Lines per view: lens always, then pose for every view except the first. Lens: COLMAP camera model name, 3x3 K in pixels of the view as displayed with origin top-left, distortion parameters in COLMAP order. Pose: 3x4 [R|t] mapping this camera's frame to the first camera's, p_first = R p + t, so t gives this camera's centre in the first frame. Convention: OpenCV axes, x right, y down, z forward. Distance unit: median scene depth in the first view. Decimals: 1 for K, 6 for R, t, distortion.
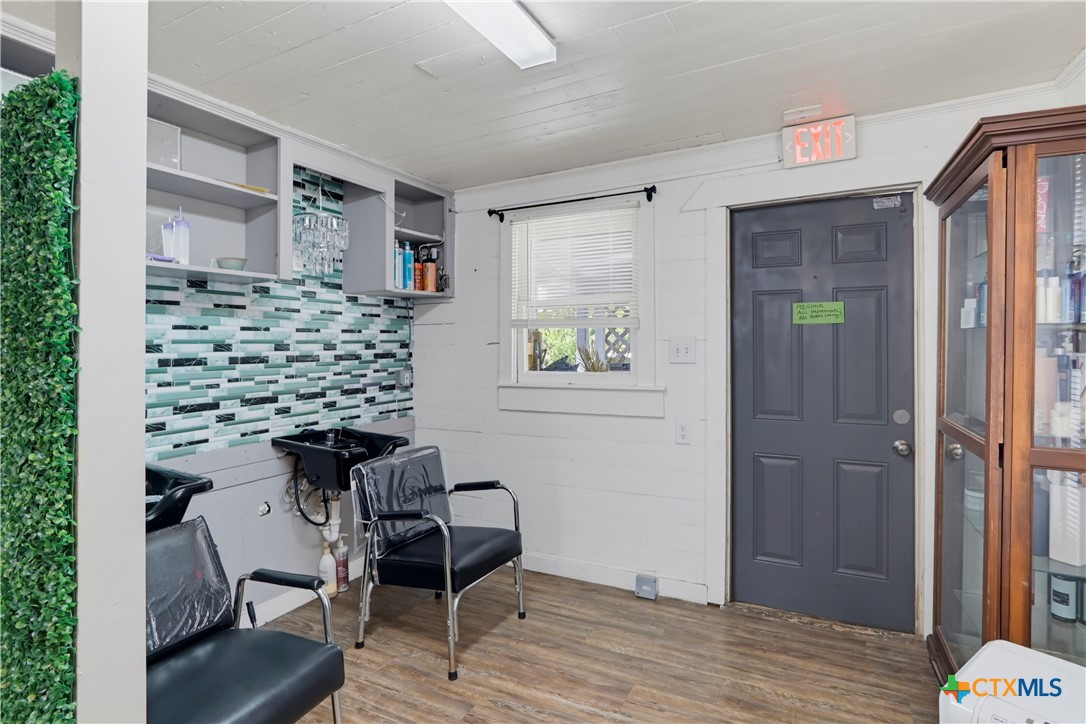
lens RADIAL K [[569.3, 0, 542.1], [0, 569.3, 346.7], [0, 0, 1]] dist [-0.001282, 0.000226]
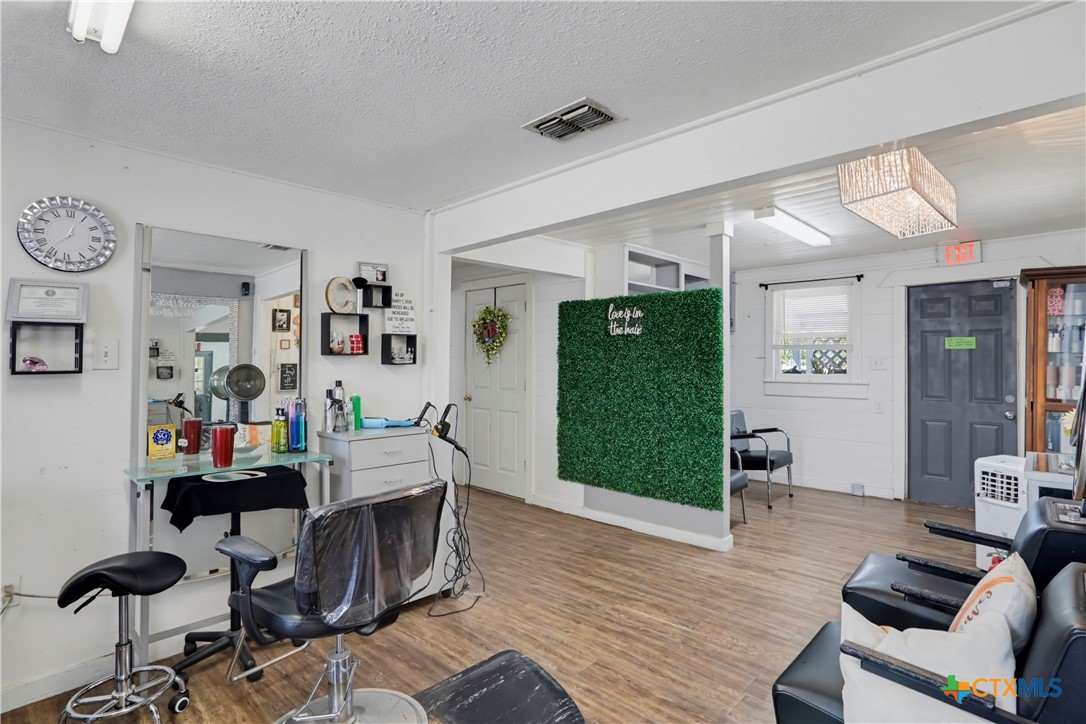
lens RADIAL K [[606.7, 0, 543.4], [0, 606.7, 349.8], [0, 0, 1]] dist [0.002672, 0.001752]
pose [[0.976790, 0.005179, -0.214137, -0.409273], [-0.008410, 0.999864, -0.014183, 0.002394], [0.214034, 0.015655, 0.976701, -1.201336]]
